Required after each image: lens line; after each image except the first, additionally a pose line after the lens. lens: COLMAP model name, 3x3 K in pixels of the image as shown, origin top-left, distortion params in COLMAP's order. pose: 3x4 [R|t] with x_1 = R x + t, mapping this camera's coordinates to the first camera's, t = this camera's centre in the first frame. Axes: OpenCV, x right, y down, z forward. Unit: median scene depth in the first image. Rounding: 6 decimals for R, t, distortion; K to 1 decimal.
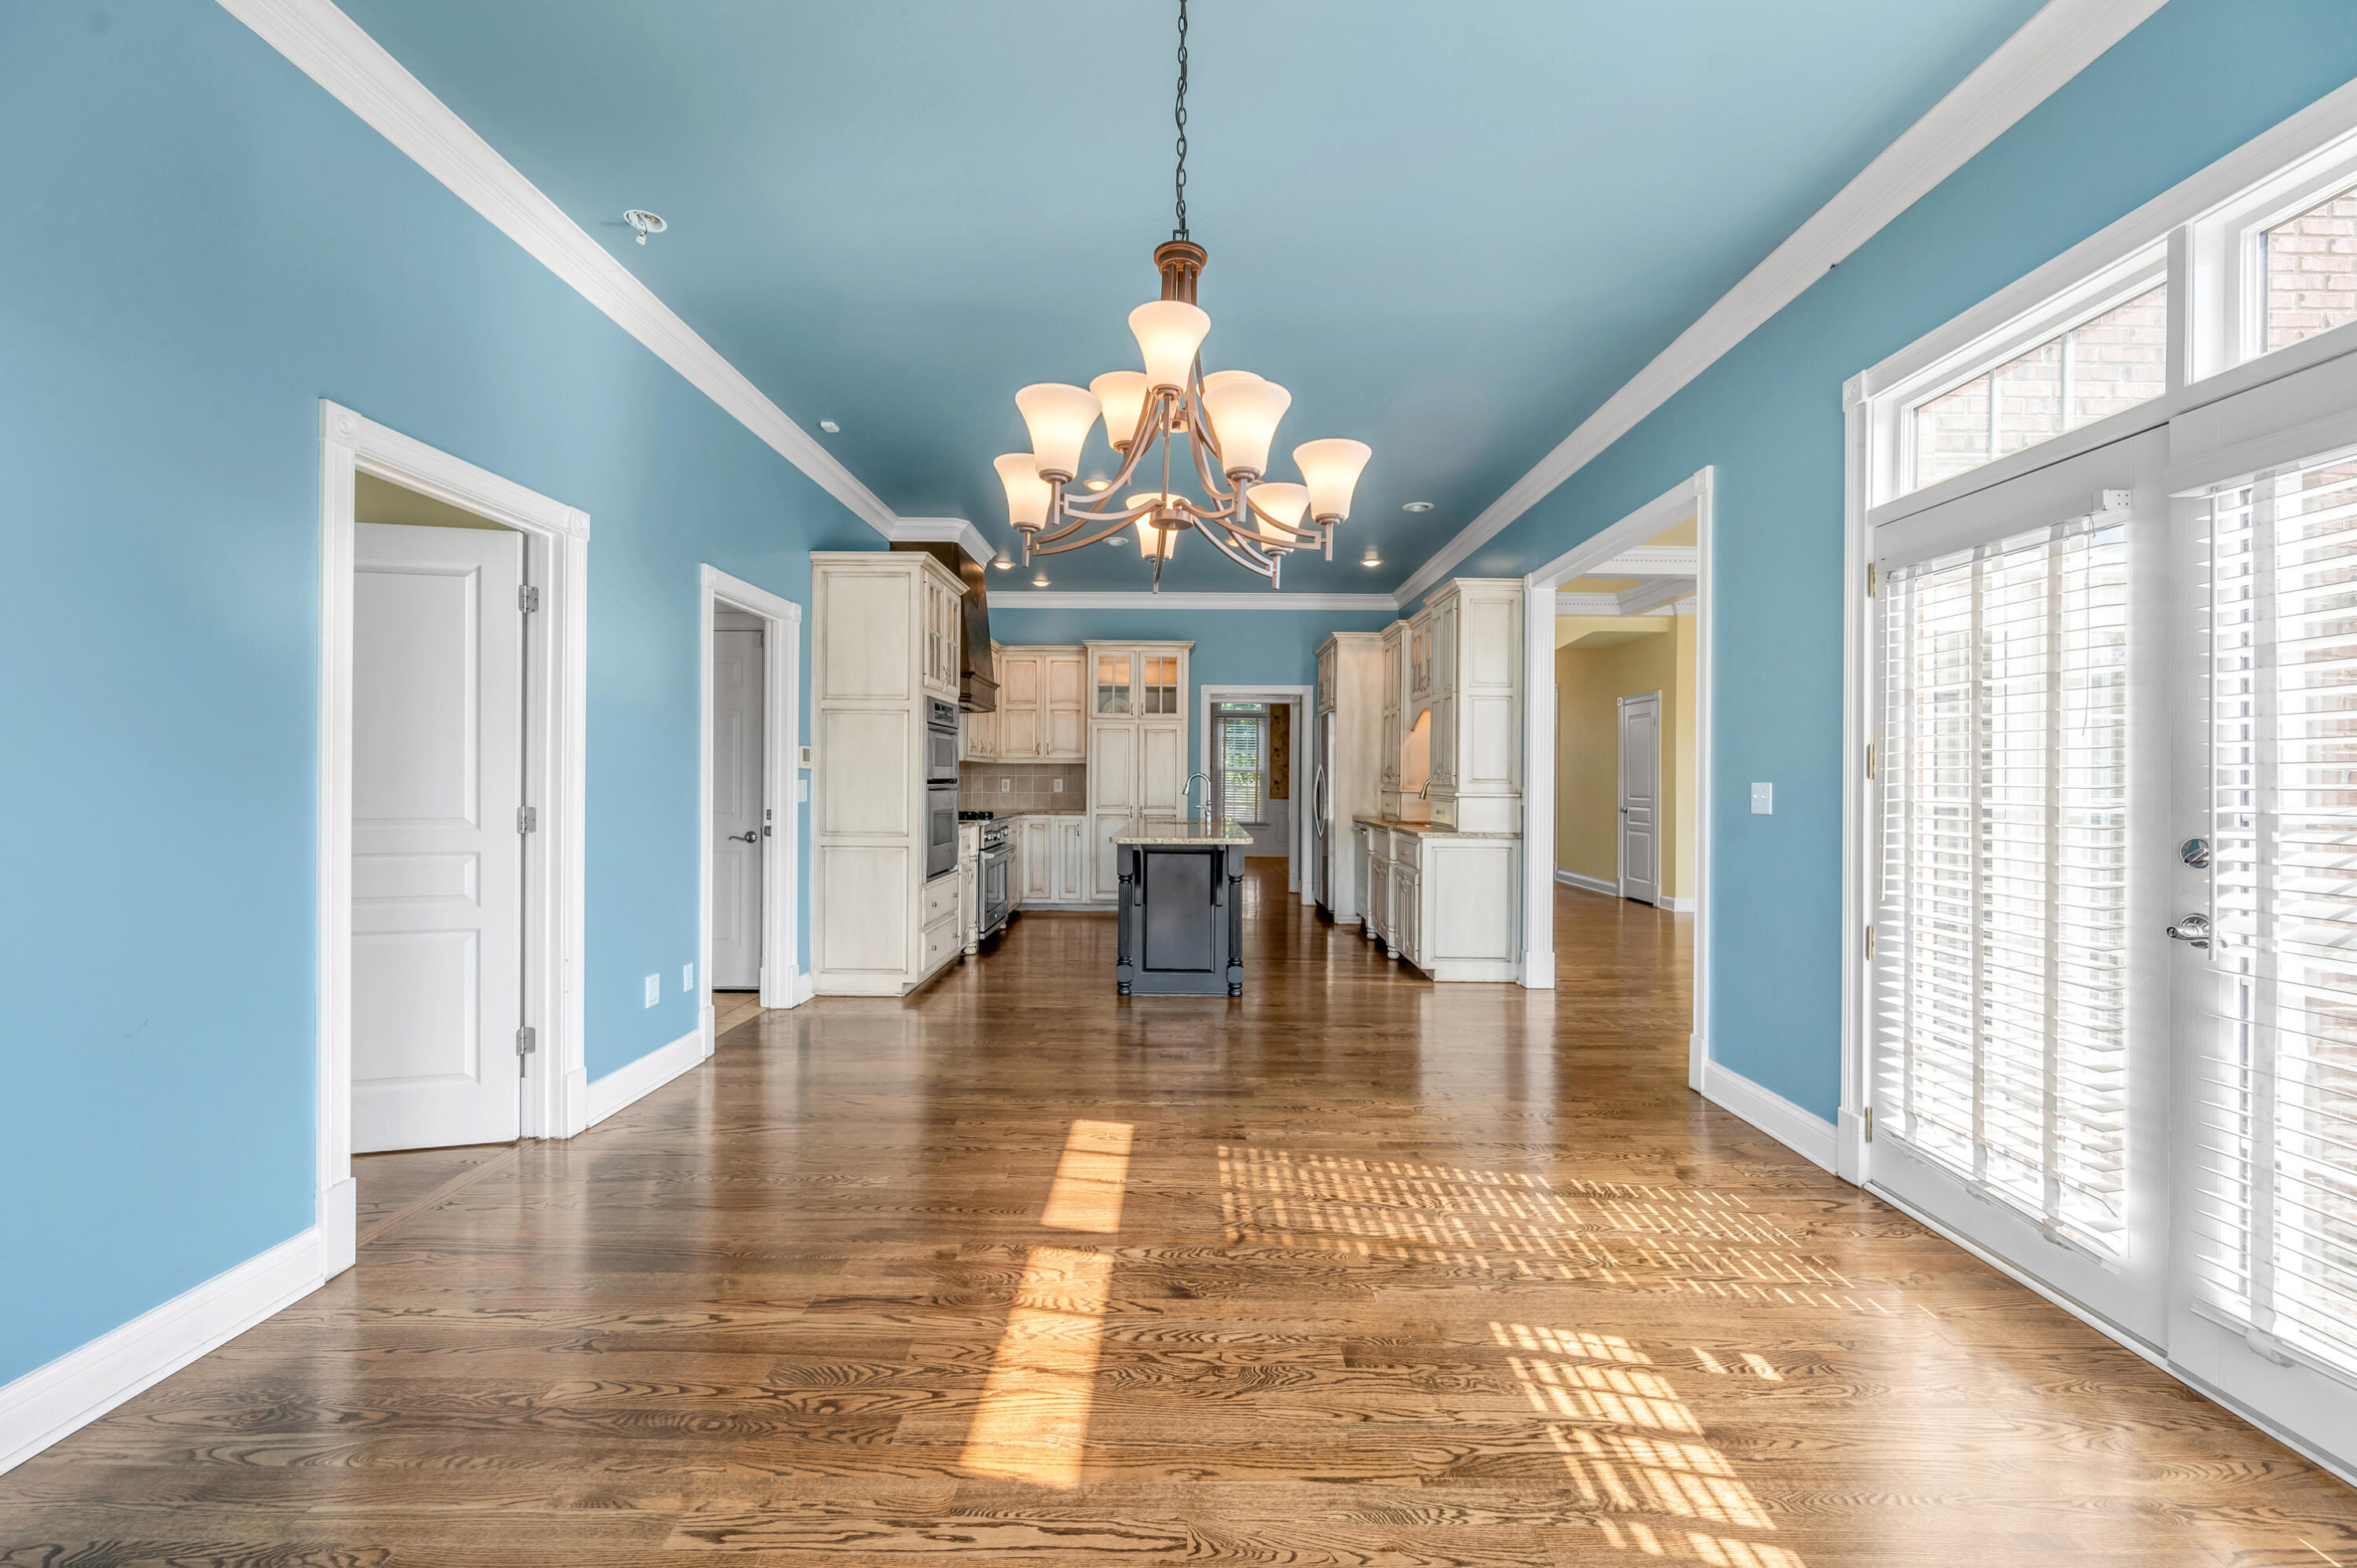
lens RADIAL K [[956.2, 0, 1171.1], [0, 956.2, 778.1], [0, 0, 1]] dist [-0.000878, -0.000190]
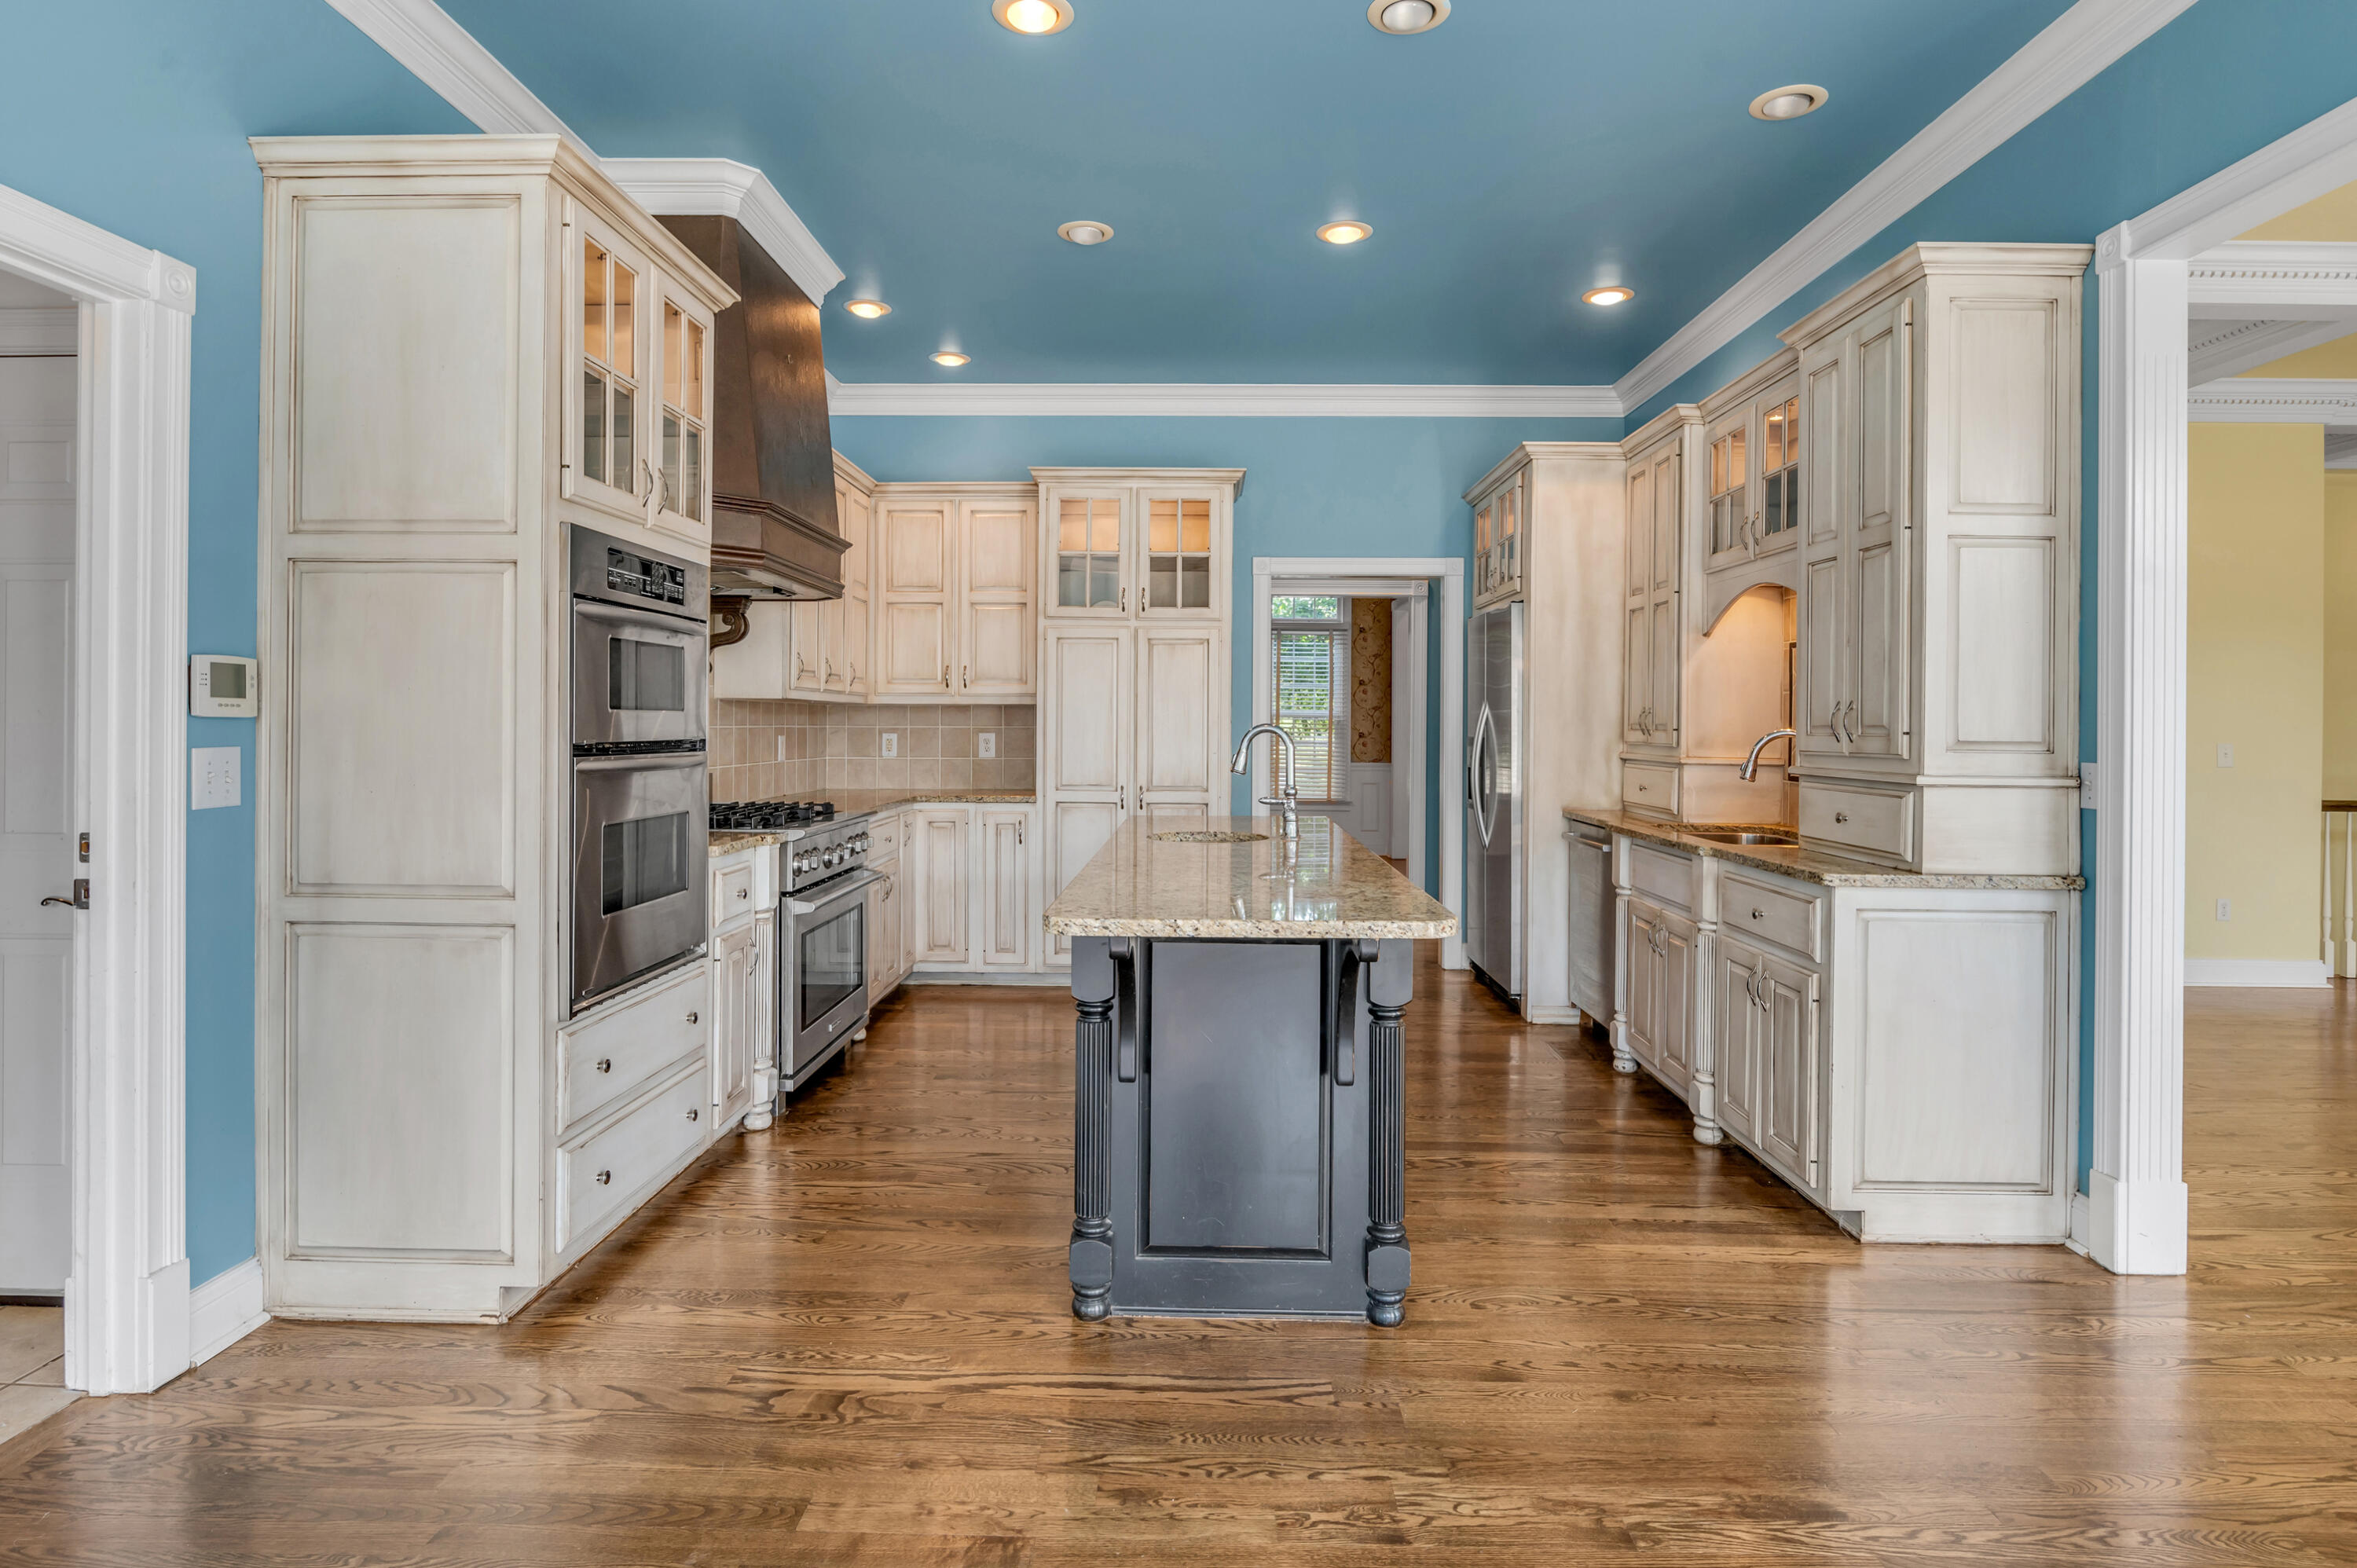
lens RADIAL K [[1231.9, 0, 1179.0], [0, 1231.9, 723.8], [0, 0, 1]] dist [-0.013611, -0.000170]
pose [[0.999989, -0.000133, -0.004601, -0.008728], [0.000133, 1.000000, -0.000165, -0.005026], [0.004601, 0.000164, 0.999989, 0.365597]]
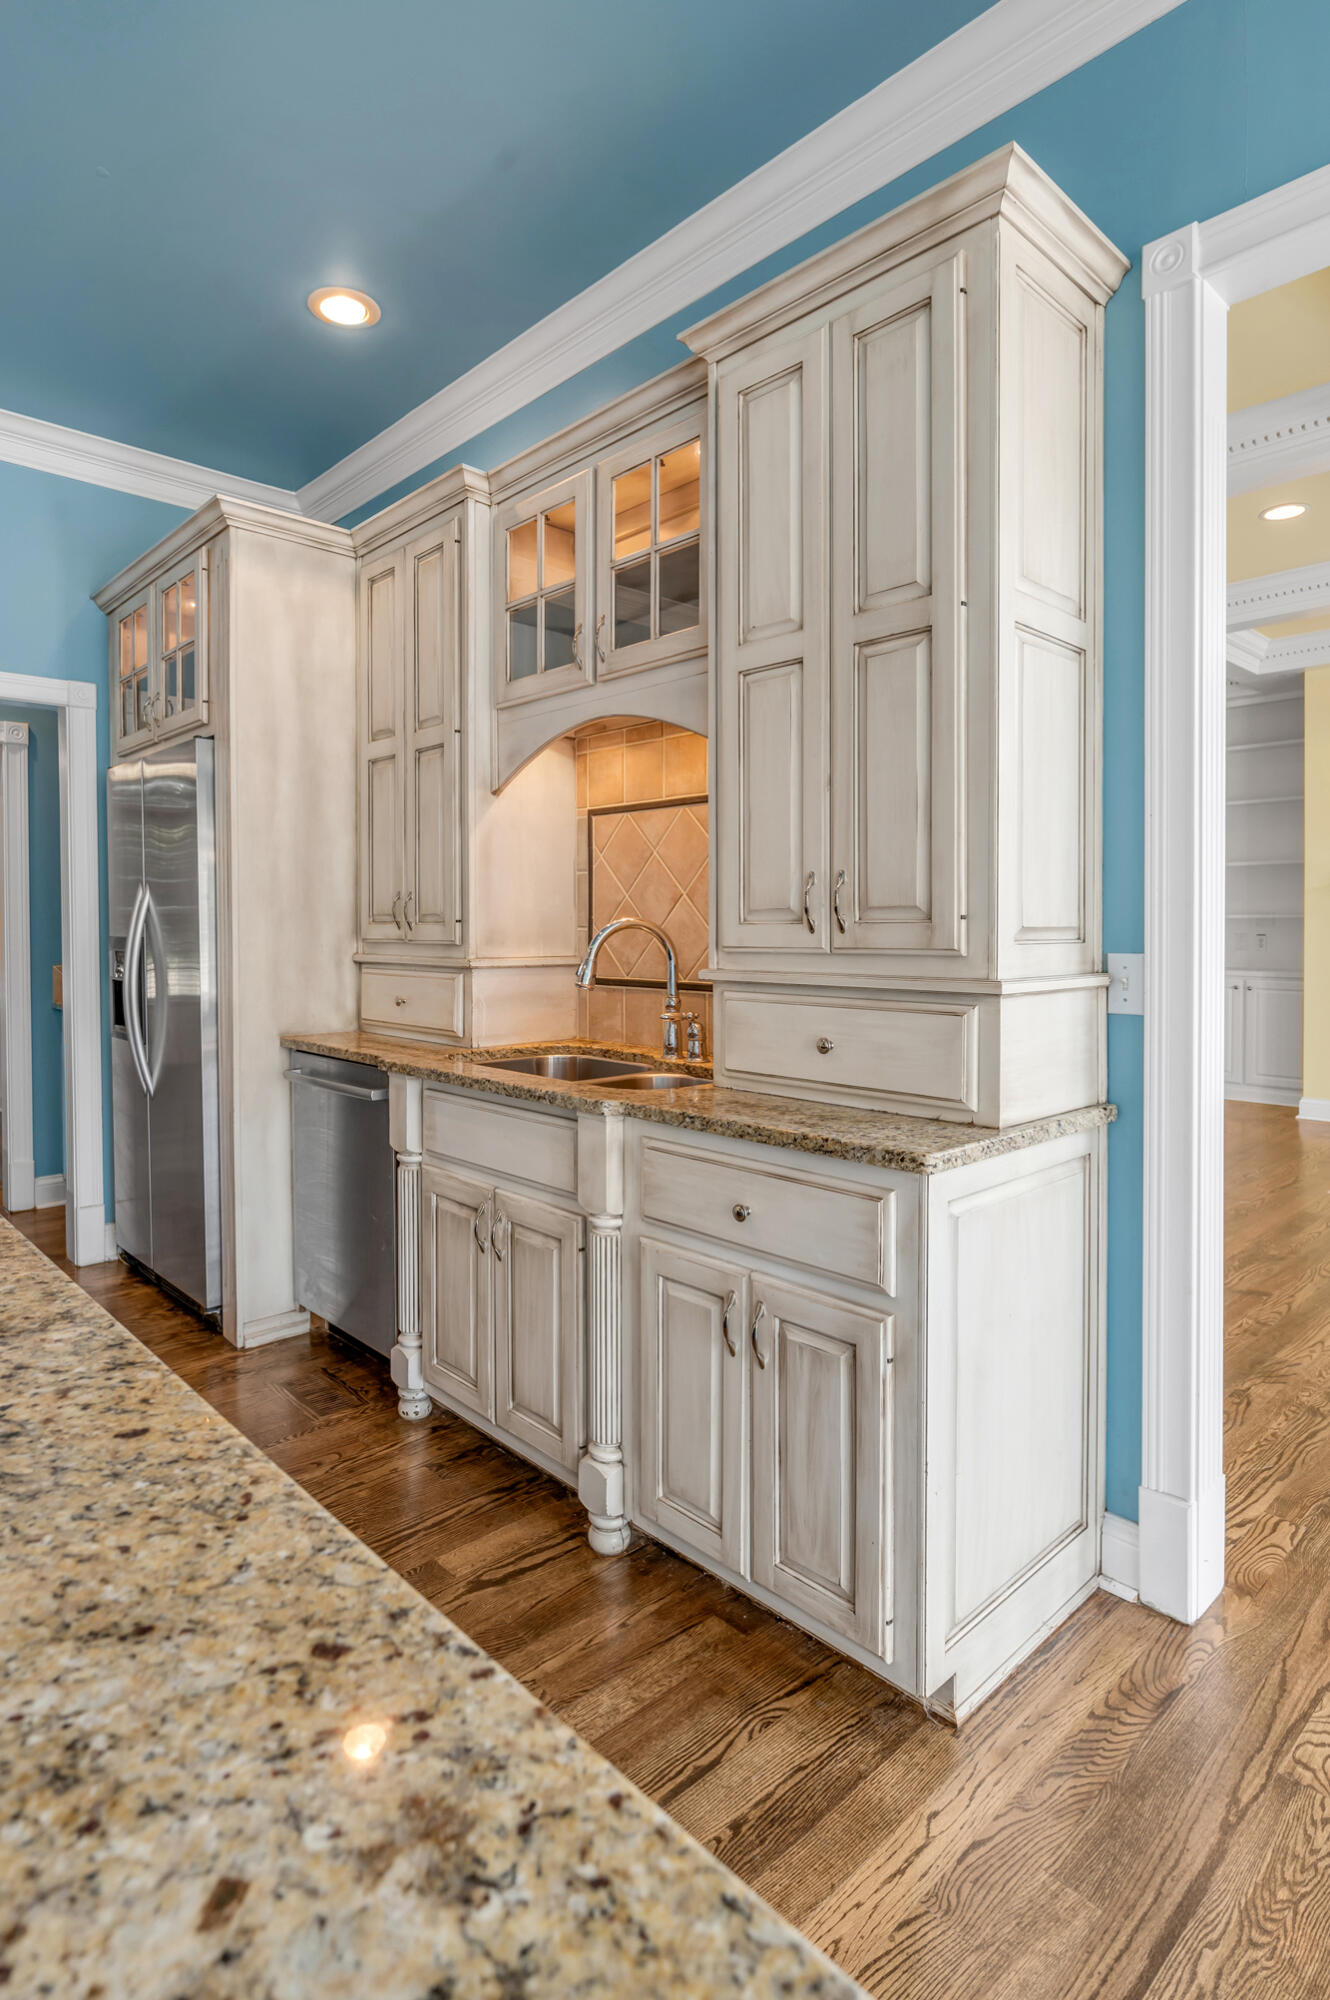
lens RADIAL K [[1029.3, 0, 610.2], [0, 1029.3, 940.8], [0, 0, 1]] dist [-0.003244, -0.000419]
pose [[0.730404, -0.021376, 0.682681, 0.020011], [0.009997, 0.999738, 0.020608, -0.002151], [-0.682942, -0.008228, 0.730426, 0.659028]]
